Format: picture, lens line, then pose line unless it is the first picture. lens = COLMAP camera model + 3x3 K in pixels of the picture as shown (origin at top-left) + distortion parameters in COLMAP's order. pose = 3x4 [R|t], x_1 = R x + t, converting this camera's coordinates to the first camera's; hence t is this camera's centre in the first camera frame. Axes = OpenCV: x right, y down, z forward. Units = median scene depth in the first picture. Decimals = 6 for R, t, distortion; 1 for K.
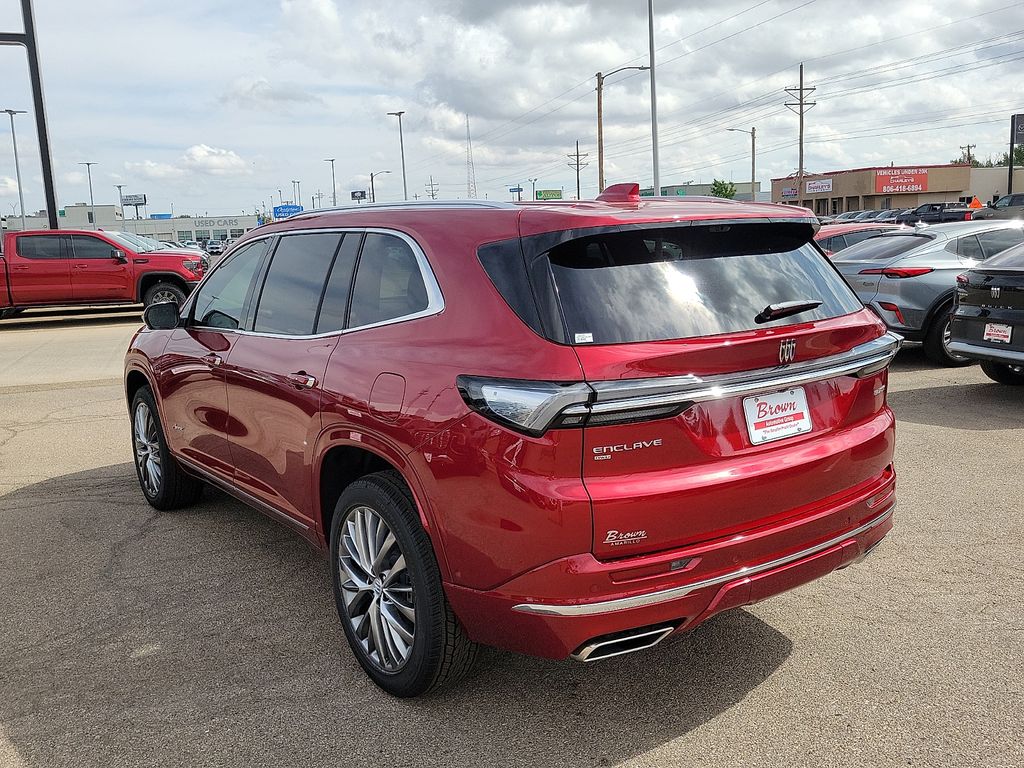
lens RADIAL K [[880.9, 0, 502.5], [0, 880.9, 382.6], [0, 0, 1]] dist [0.040883, -0.001001]
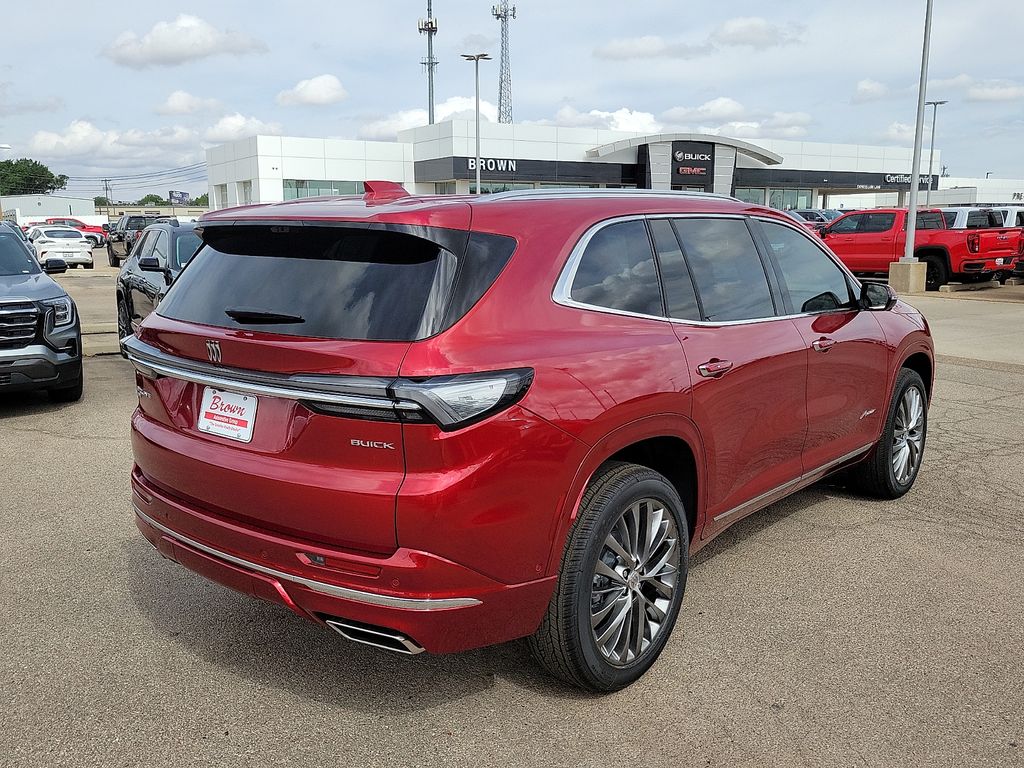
lens RADIAL K [[876.6, 0, 524.0], [0, 876.6, 379.6], [0, 0, 1]] dist [0.043741, -0.006119]
pose [[0.276291, 0.202117, -0.939581, 1.335122], [-0.168804, 0.972644, 0.159591, -0.219041], [0.946134, 0.114511, 0.302851, 0.996586]]
